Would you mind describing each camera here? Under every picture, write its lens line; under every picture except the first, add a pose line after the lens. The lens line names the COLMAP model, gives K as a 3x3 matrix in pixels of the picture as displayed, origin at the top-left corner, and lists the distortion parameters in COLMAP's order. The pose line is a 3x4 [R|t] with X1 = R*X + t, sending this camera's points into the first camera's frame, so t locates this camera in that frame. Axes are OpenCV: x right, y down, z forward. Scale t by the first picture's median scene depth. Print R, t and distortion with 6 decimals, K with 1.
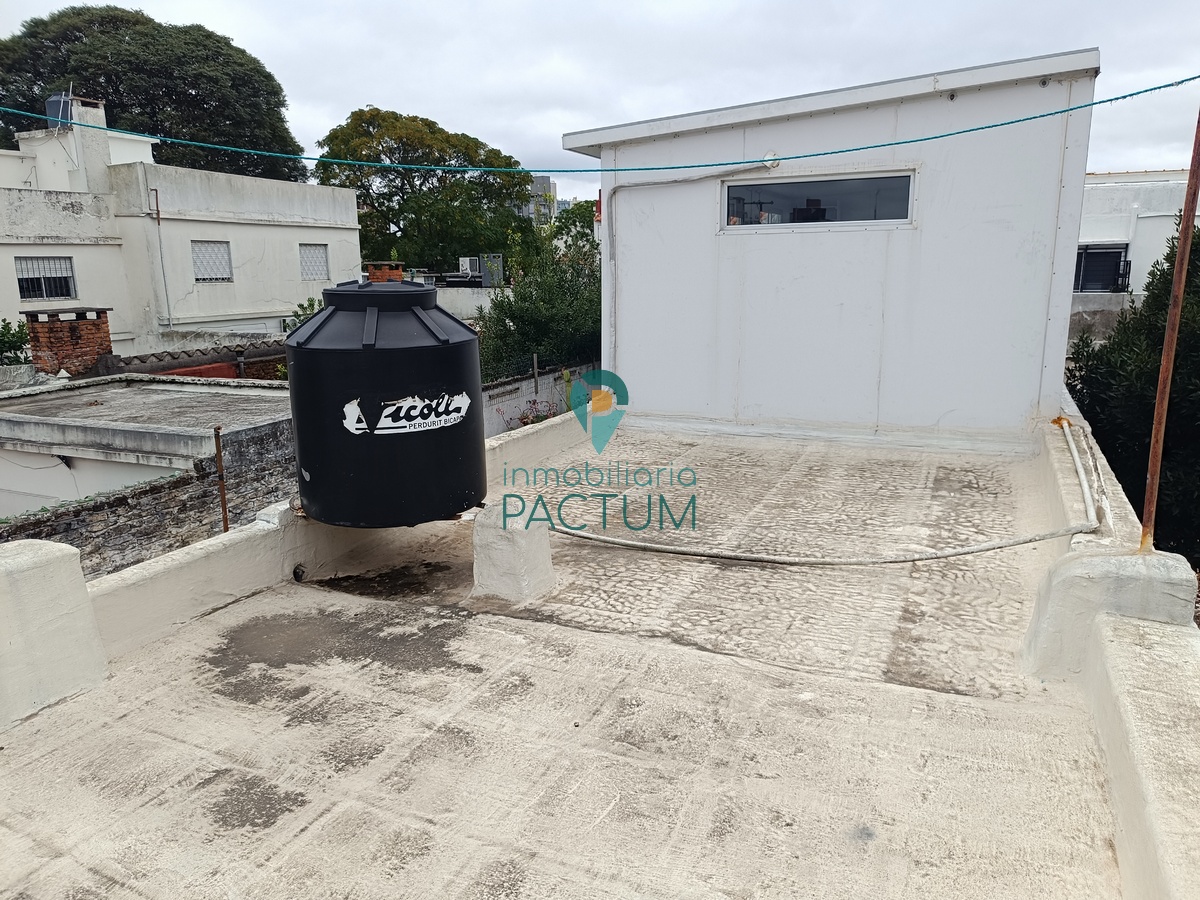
lens RADIAL K [[824.7, 0, 601.1], [0, 824.7, 449.4], [0, 0, 1]] dist [0.026264, -0.033523]
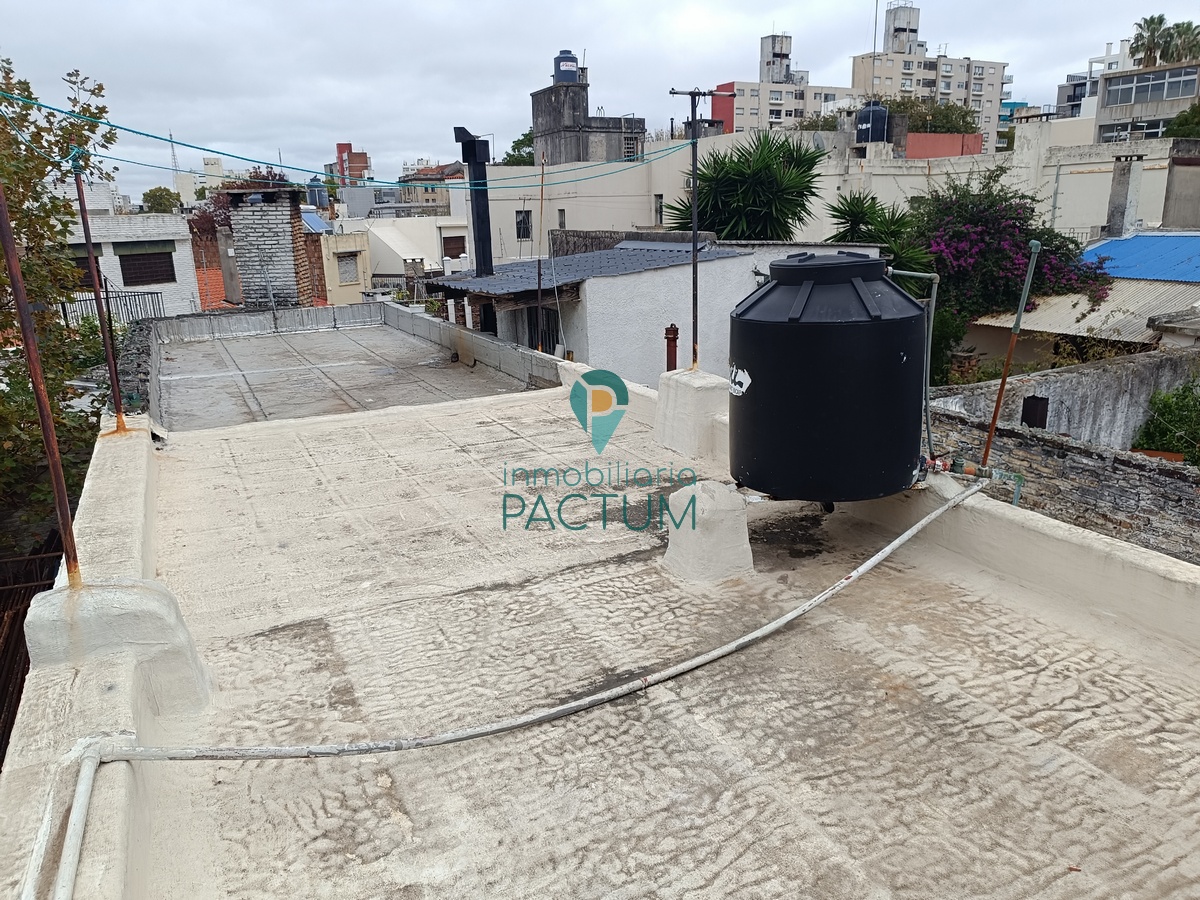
lens RADIAL K [[824.7, 0, 599.2], [0, 824.7, 446.4], [0, 0, 1]] dist [0.026264, -0.033523]
pose [[-0.613364, 0.241874, -0.751852, 0.750496], [-0.138767, 0.904140, 0.404072, -0.382228], [0.777514, 0.352175, -0.521003, 1.484143]]
